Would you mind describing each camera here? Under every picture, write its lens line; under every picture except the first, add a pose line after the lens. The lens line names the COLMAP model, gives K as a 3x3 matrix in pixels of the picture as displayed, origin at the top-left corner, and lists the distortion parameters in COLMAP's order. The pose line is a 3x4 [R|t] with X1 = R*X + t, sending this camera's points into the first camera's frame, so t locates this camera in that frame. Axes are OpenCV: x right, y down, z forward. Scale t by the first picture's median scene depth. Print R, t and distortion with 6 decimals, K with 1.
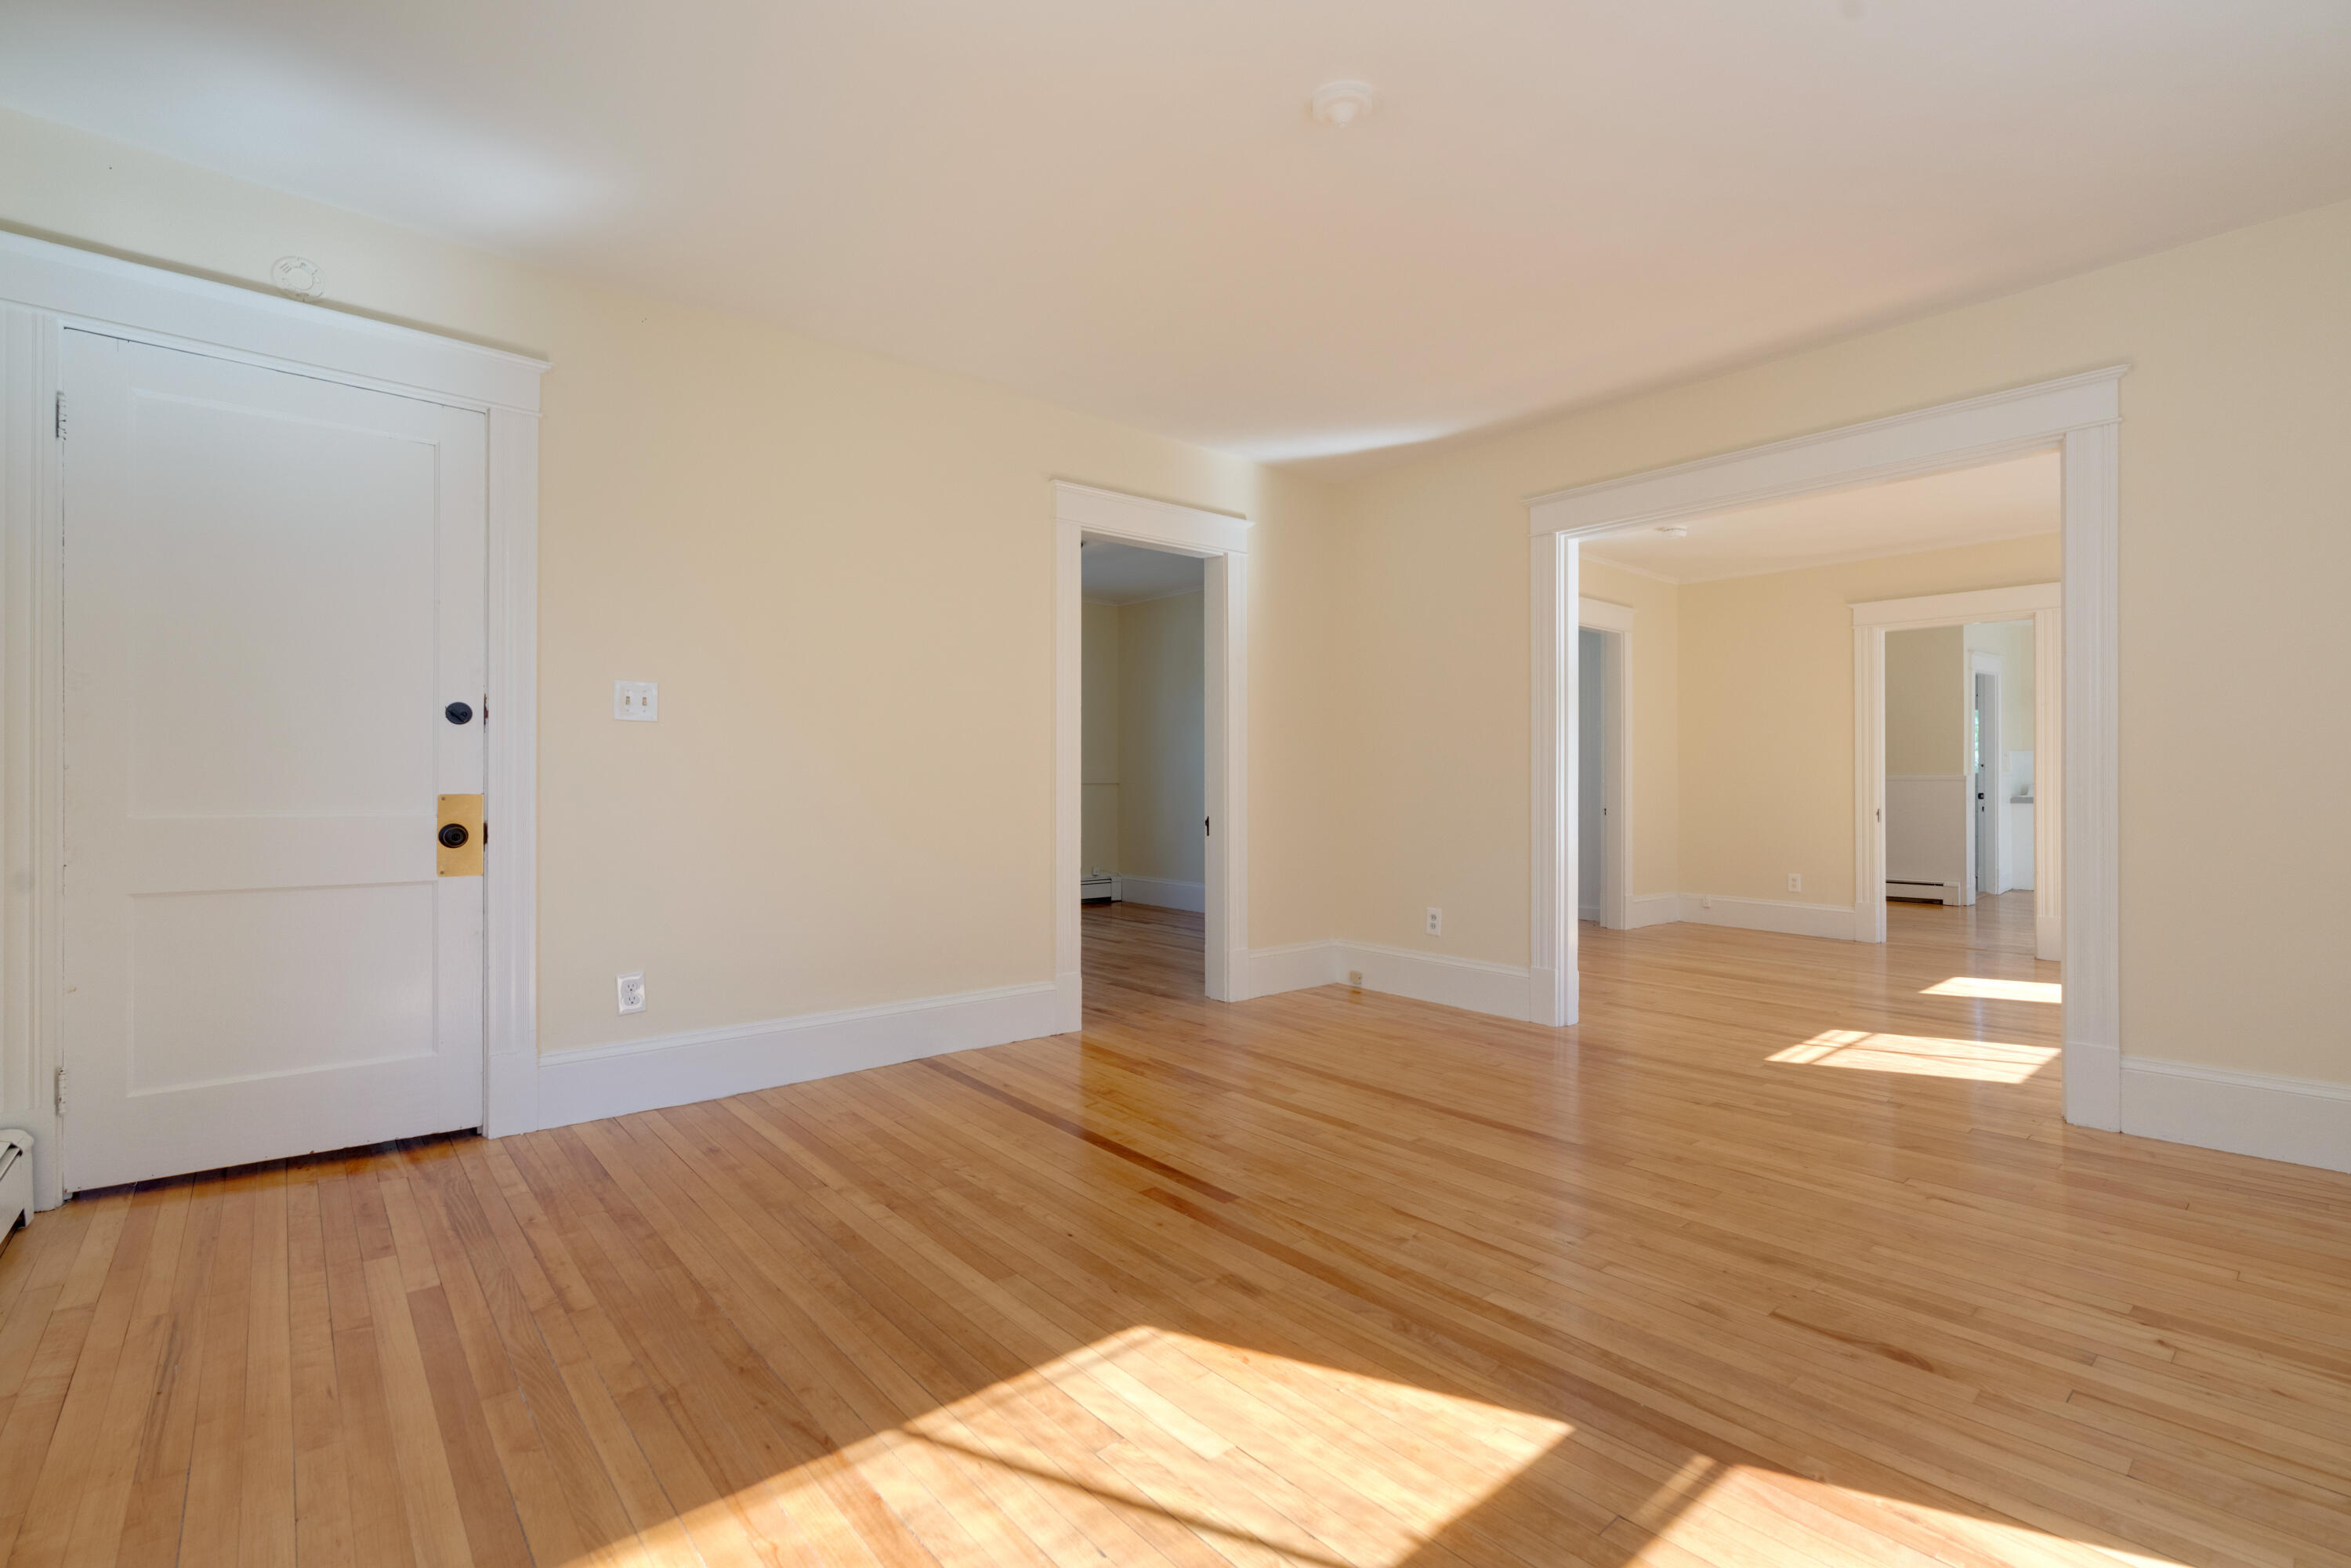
lens RADIAL K [[1052.0, 0, 1184.2], [0, 1052.0, 764.8], [0, 0, 1]] dist [-0.009642, 0.004199]
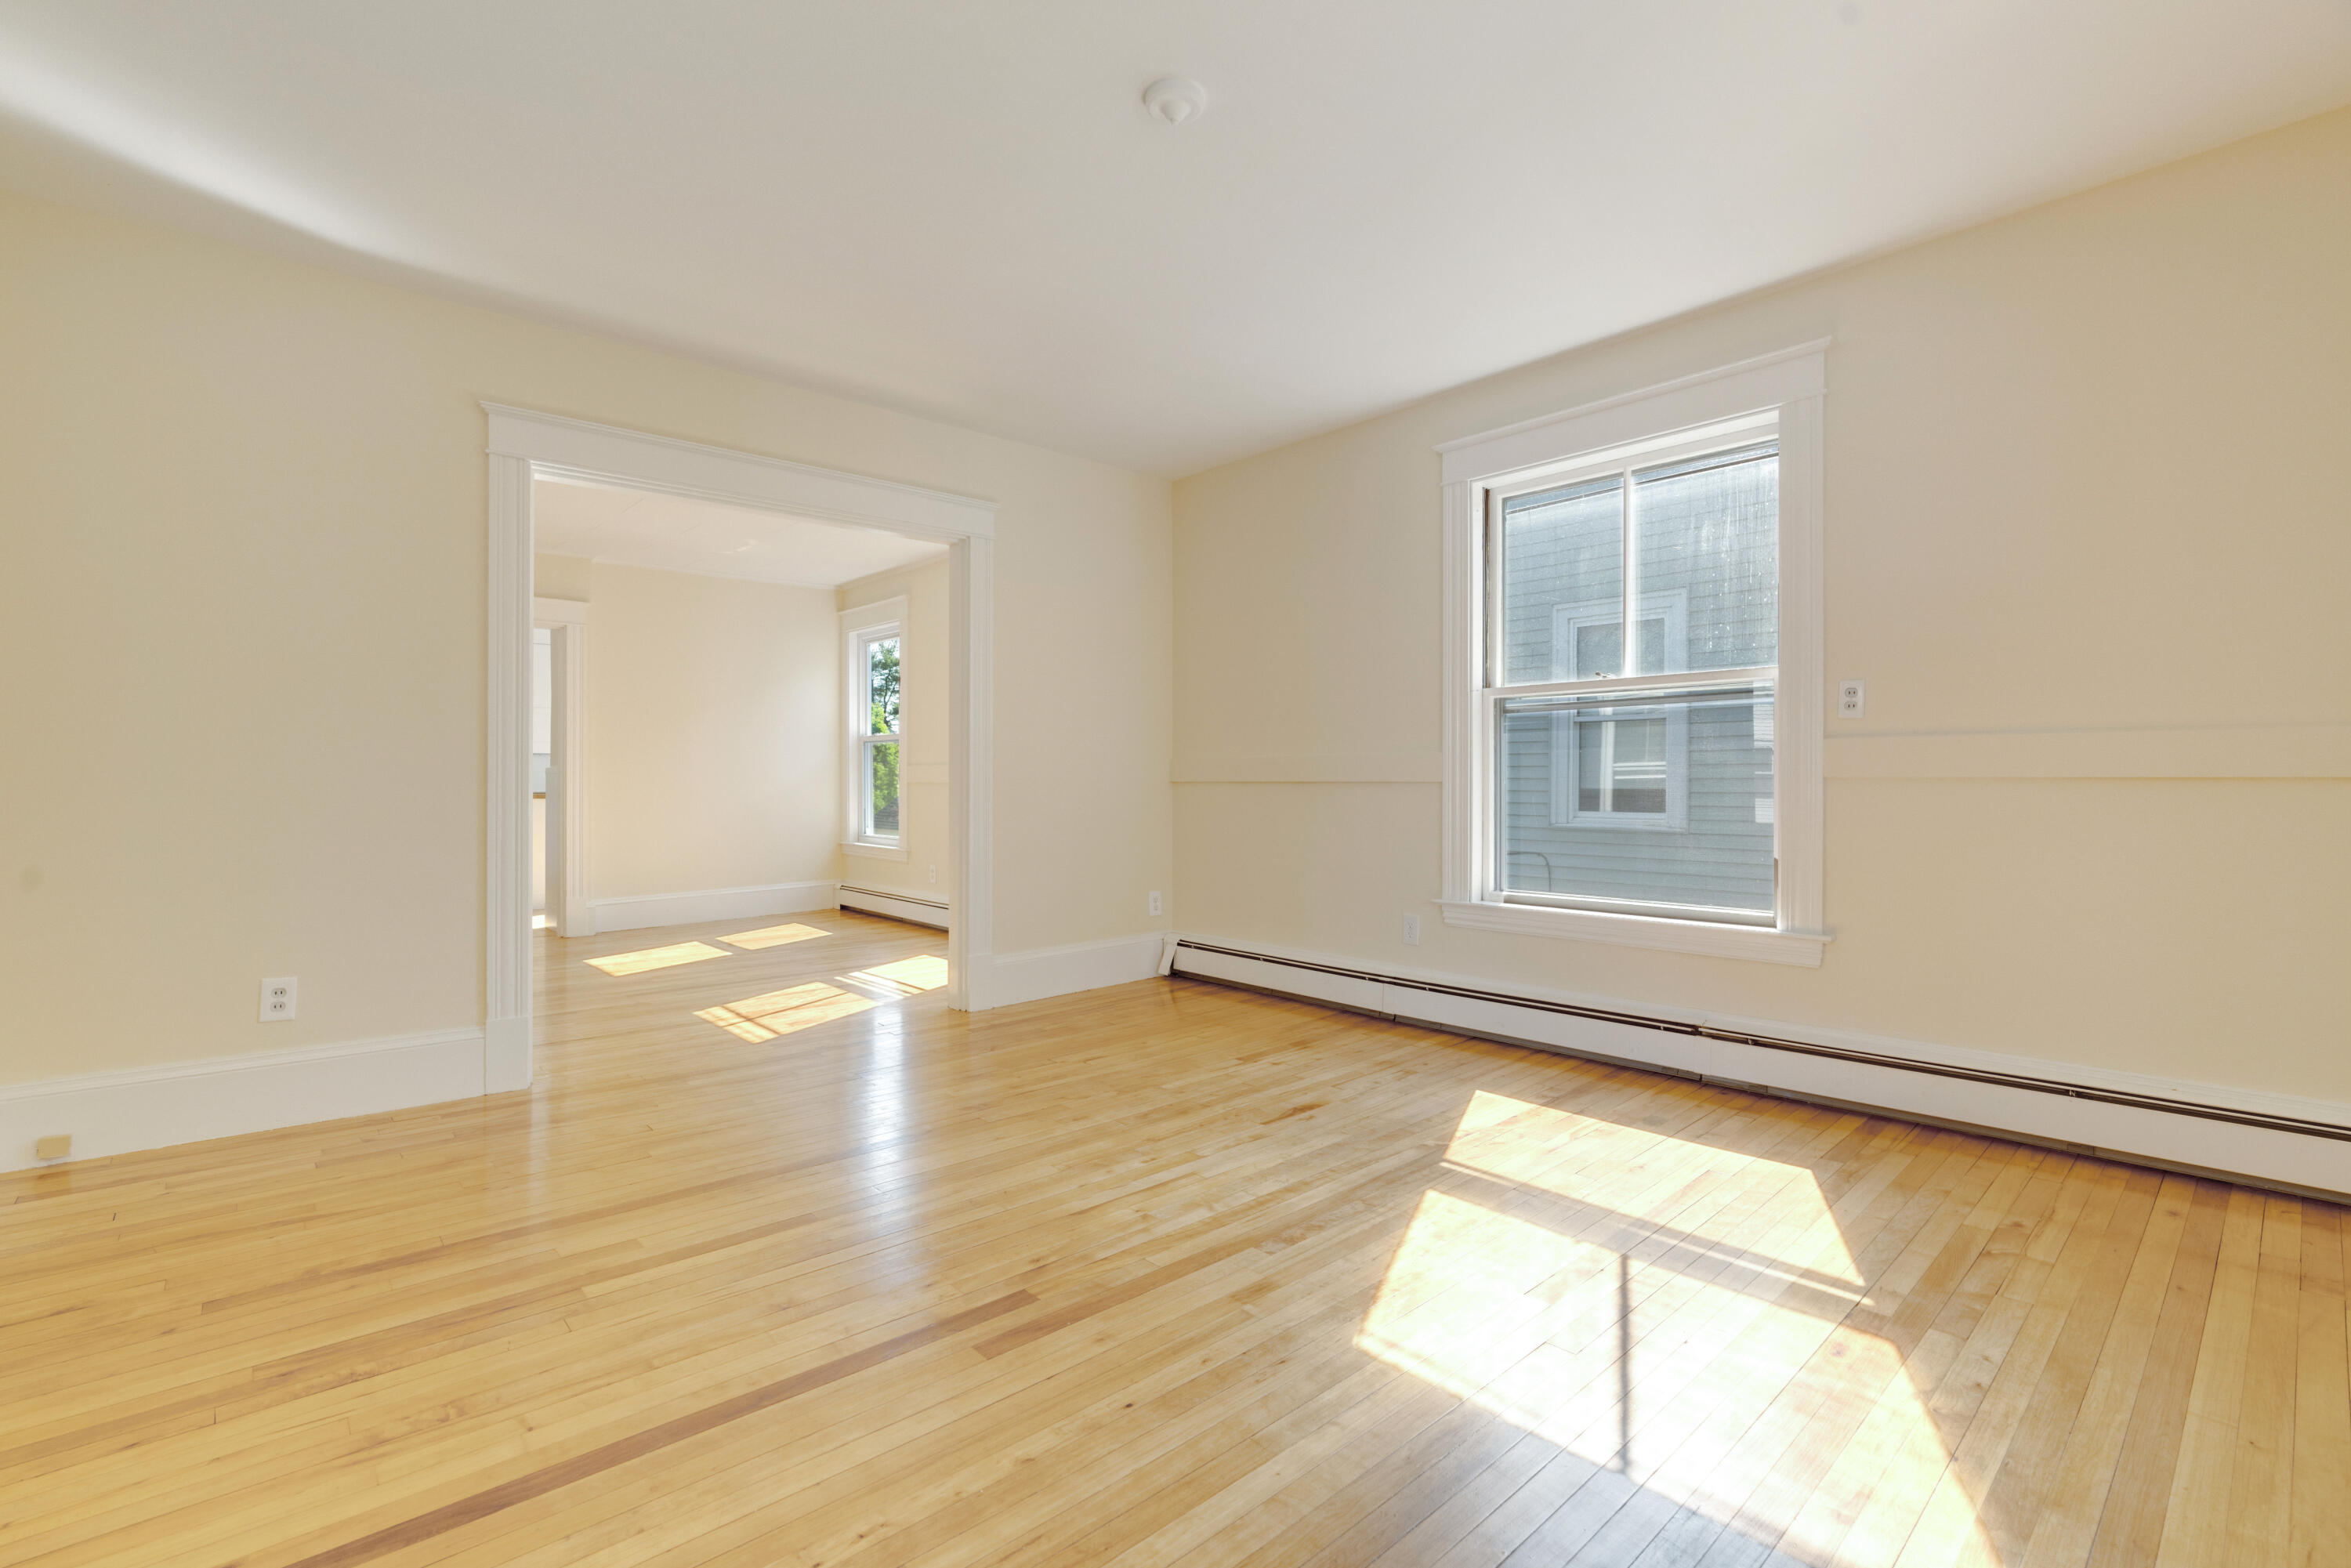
lens RADIAL K [[1052.0, 0, 1177.6], [0, 1052.0, 791.3], [0, 0, 1]] dist [-0.009642, 0.004199]
pose [[-0.027826, -0.009175, 0.999571, -0.847936], [-0.018265, 0.999796, 0.008668, 0.020078], [-0.999446, -0.018016, -0.027988, 1.021084]]
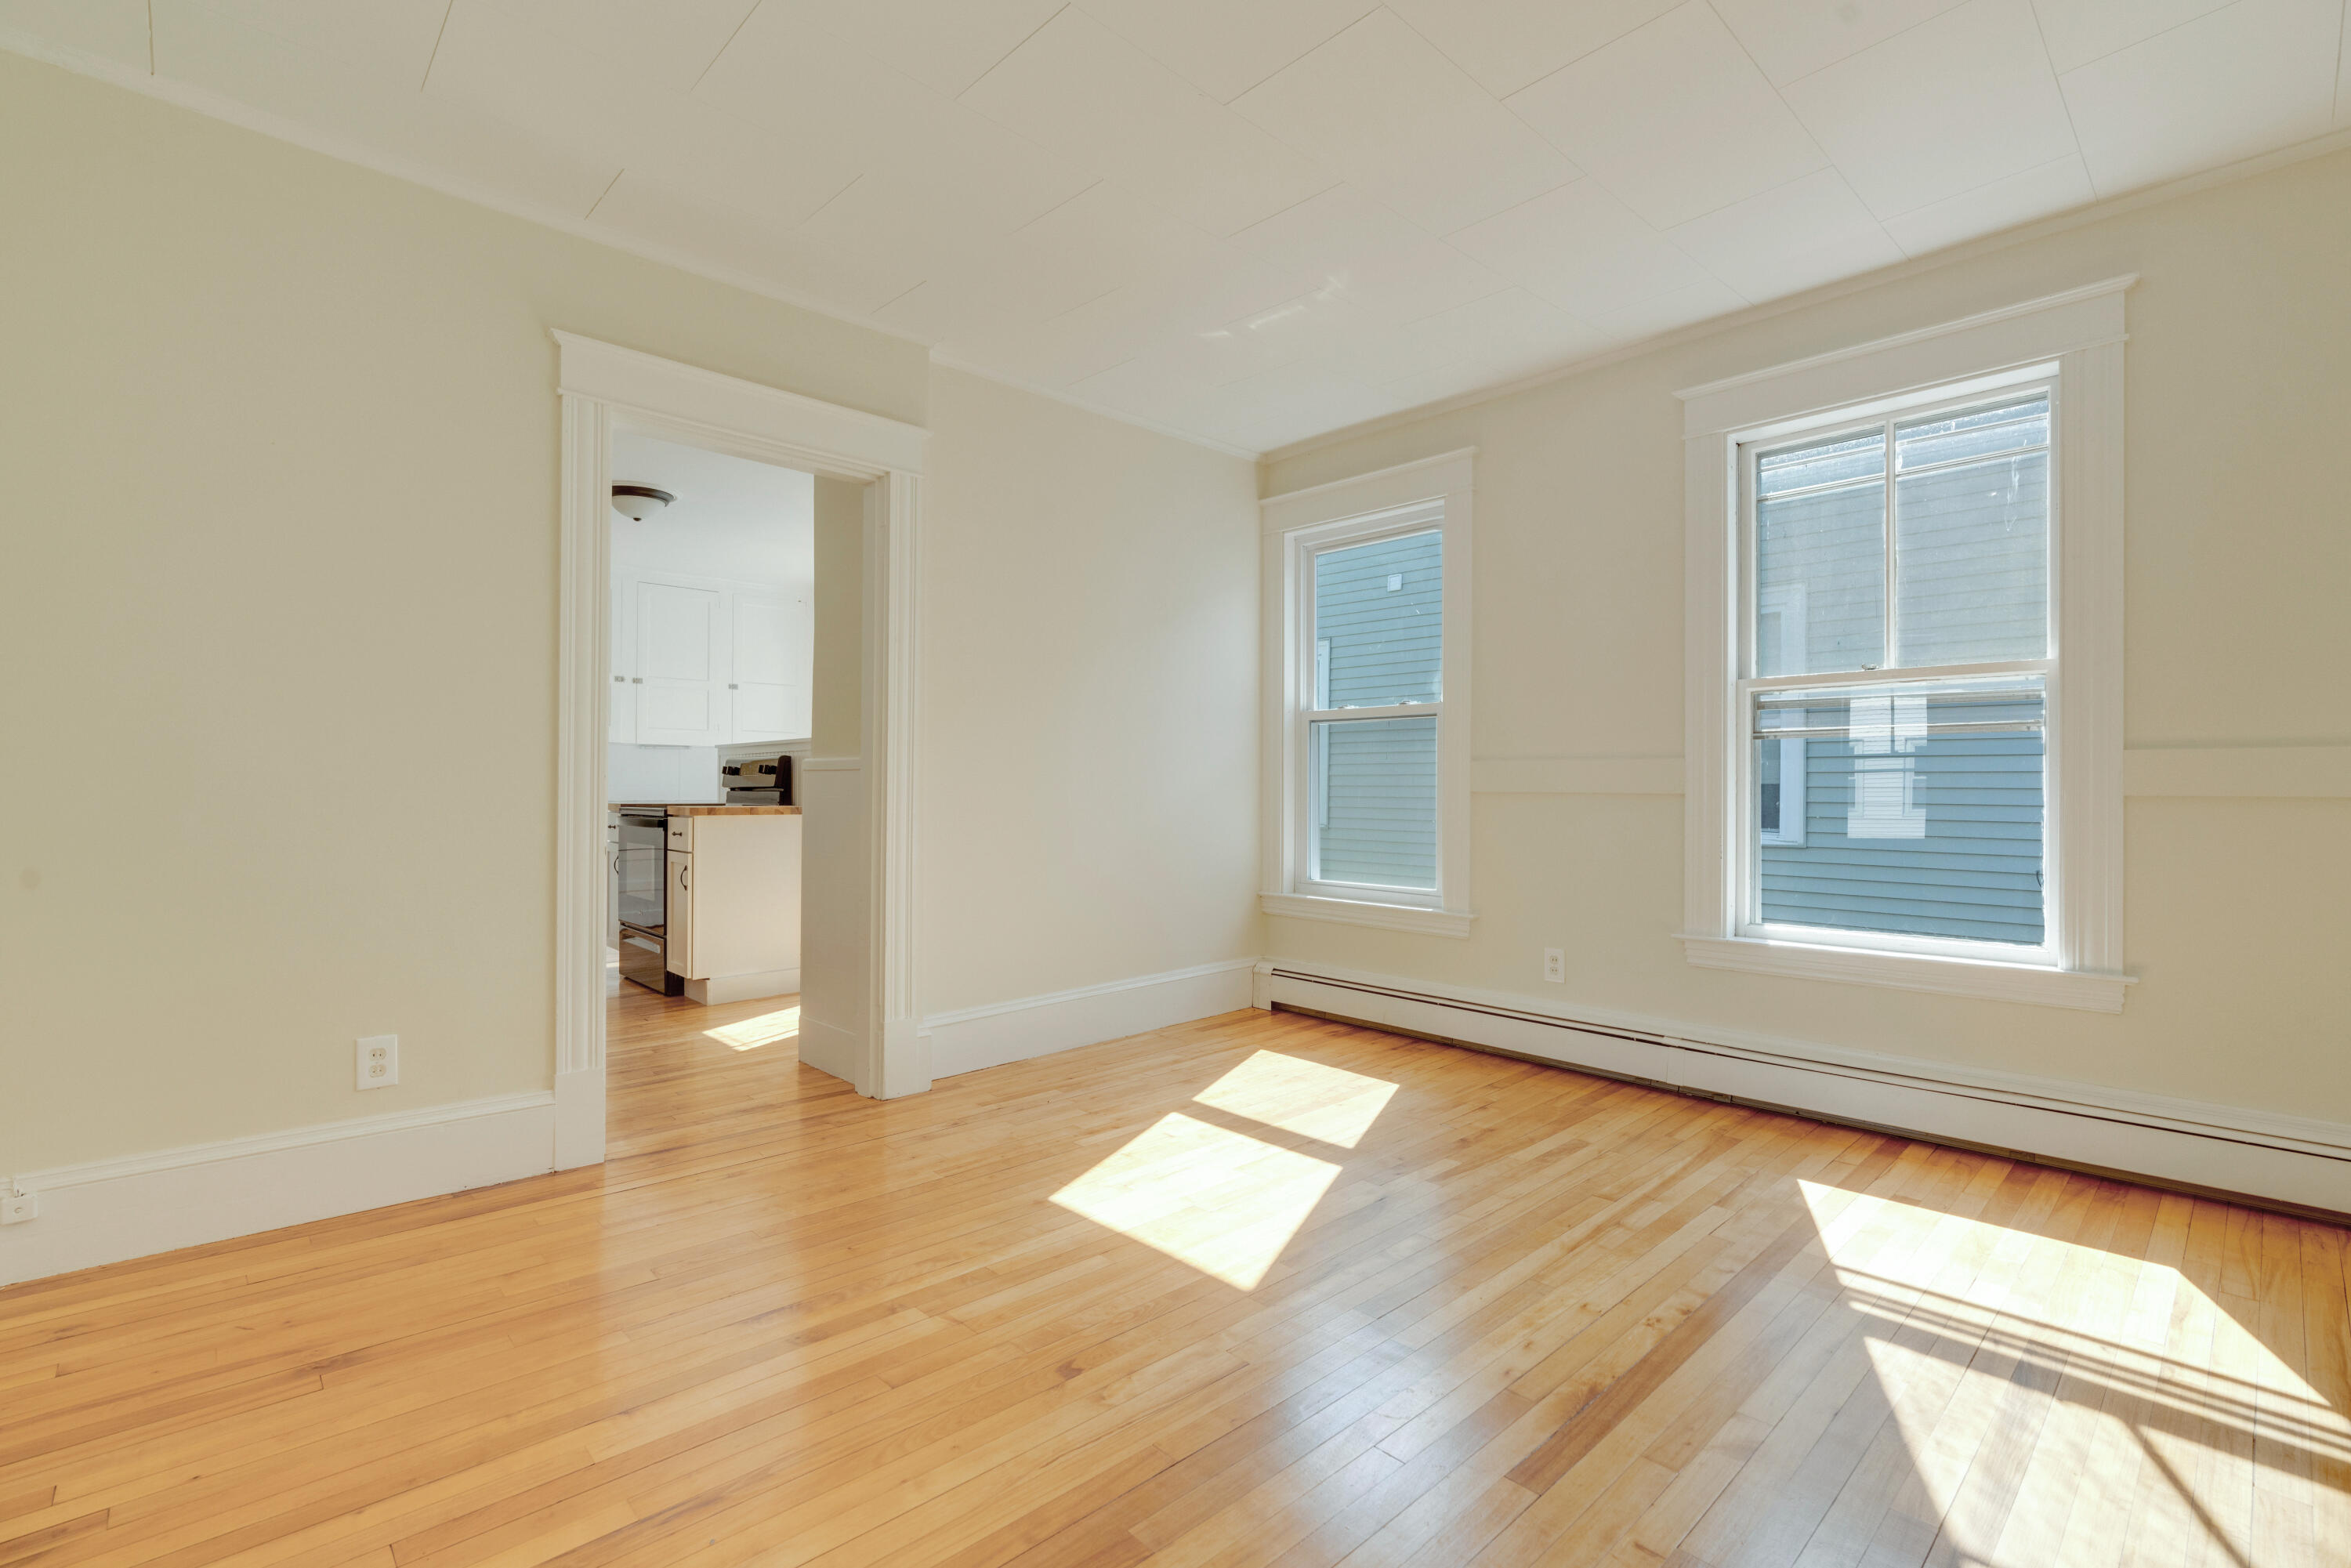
lens RADIAL K [[1052.0, 0, 1182.3], [0, 1052.0, 779.3], [0, 0, 1]] dist [-0.009642, 0.004199]
pose [[-0.052056, 0.010271, 0.998591, -0.514153], [-0.024987, 0.999621, -0.011584, 0.026542], [-0.998332, -0.025555, -0.051780, 1.309407]]
